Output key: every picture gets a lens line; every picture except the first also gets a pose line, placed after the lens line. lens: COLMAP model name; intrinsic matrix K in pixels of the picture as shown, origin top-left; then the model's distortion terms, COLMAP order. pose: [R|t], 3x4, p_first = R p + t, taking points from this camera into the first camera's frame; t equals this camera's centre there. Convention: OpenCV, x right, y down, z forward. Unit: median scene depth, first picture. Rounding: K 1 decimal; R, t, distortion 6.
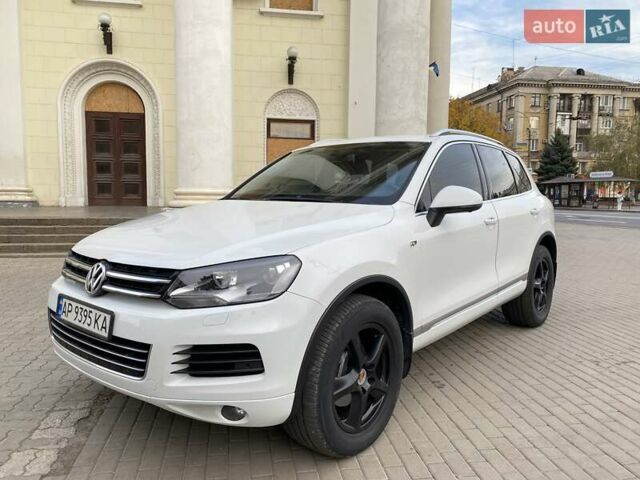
lens RADIAL K [[483.7, 0, 312.7], [0, 483.7, 243.0], [0, 0, 1]] dist [0.038424, -0.044424]
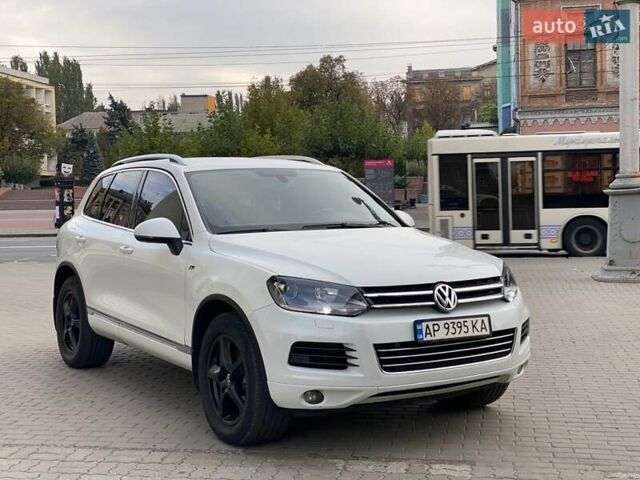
lens RADIAL K [[939.3, 0, 330.8], [0, 939.3, 238.9], [0, 0, 1]] dist [0.111427, 0.000000]
pose [[0.300344, -0.052826, 0.952367, -1.637773], [0.115314, 0.993153, 0.018722, -0.087052], [-0.946835, 0.104198, 0.304379, 0.335411]]
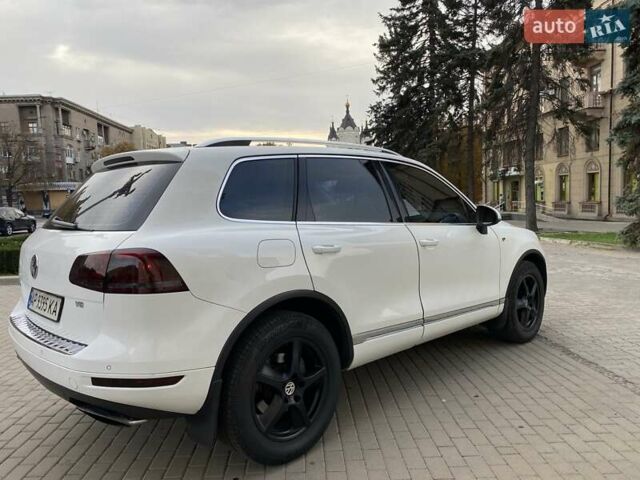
lens RADIAL K [[483.7, 0, 305.9], [0, 483.7, 251.7], [0, 0, 1]] dist [0.038424, -0.044424]
pose [[-0.993126, 0.015880, 0.115965, 0.085990], [0.038954, 0.979118, 0.199526, -0.246359], [-0.110375, 0.202672, -0.973006, 2.152183]]
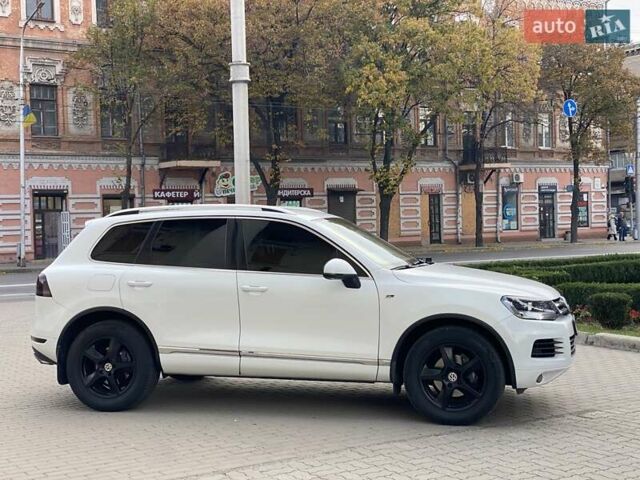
lens RADIAL K [[930.1, 0, 325.1], [0, 930.1, 245.6], [0, 0, 1]] dist [0.071802, 0.000000]
pose [[-0.430941, -0.014581, 0.902262, -1.920468], [0.109564, 0.991626, 0.068356, -0.289644], [-0.895704, 0.128313, -0.425735, 1.962087]]
